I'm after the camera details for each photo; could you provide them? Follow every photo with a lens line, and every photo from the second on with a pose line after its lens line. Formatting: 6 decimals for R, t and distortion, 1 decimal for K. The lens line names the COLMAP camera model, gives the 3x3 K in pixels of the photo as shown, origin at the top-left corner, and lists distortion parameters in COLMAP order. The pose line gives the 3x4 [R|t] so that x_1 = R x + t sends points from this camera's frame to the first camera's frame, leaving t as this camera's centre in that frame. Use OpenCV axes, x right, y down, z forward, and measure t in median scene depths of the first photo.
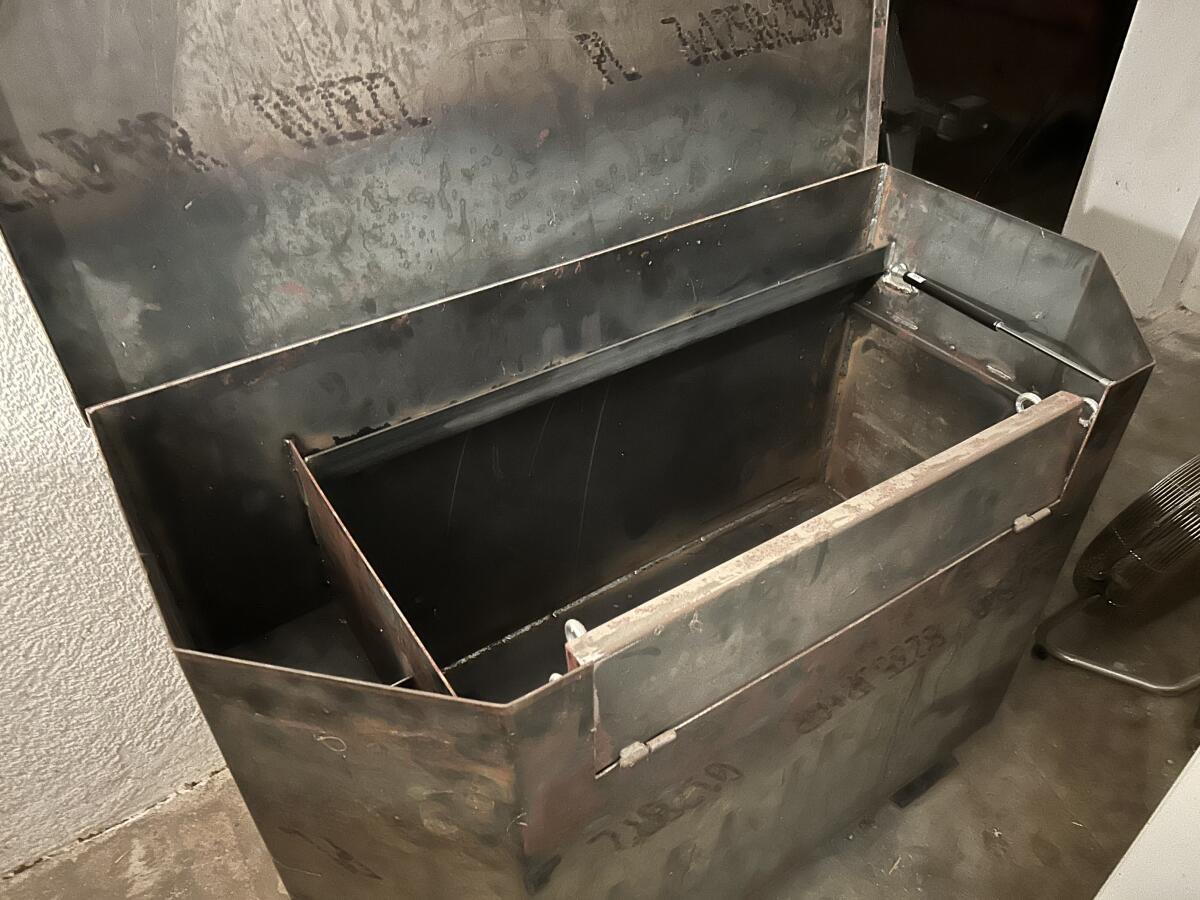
lens RADIAL K [[913.6, 0, 600.0], [0, 913.6, 450.0], [0, 0, 1]] dist [0.010090, -0.009347]
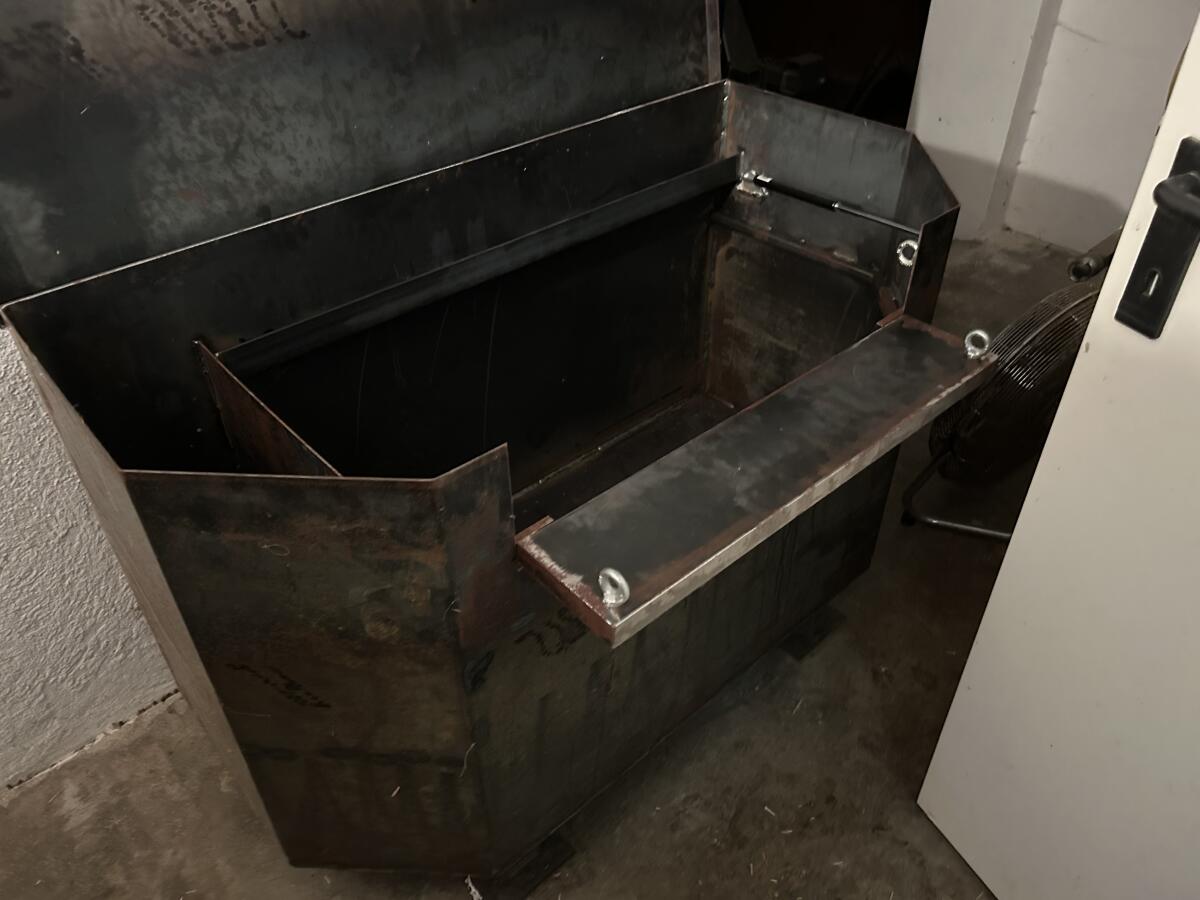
lens RADIAL K [[917.9, 0, 600.0], [0, 917.9, 450.0], [0, 0, 1]] dist [0.030561, -0.046287]
pose [[0.989064, -0.091469, 0.115700, -0.014587], [0.093976, 0.995440, -0.016384, 0.156183], [-0.113674, 0.027078, 0.993149, -0.092129]]
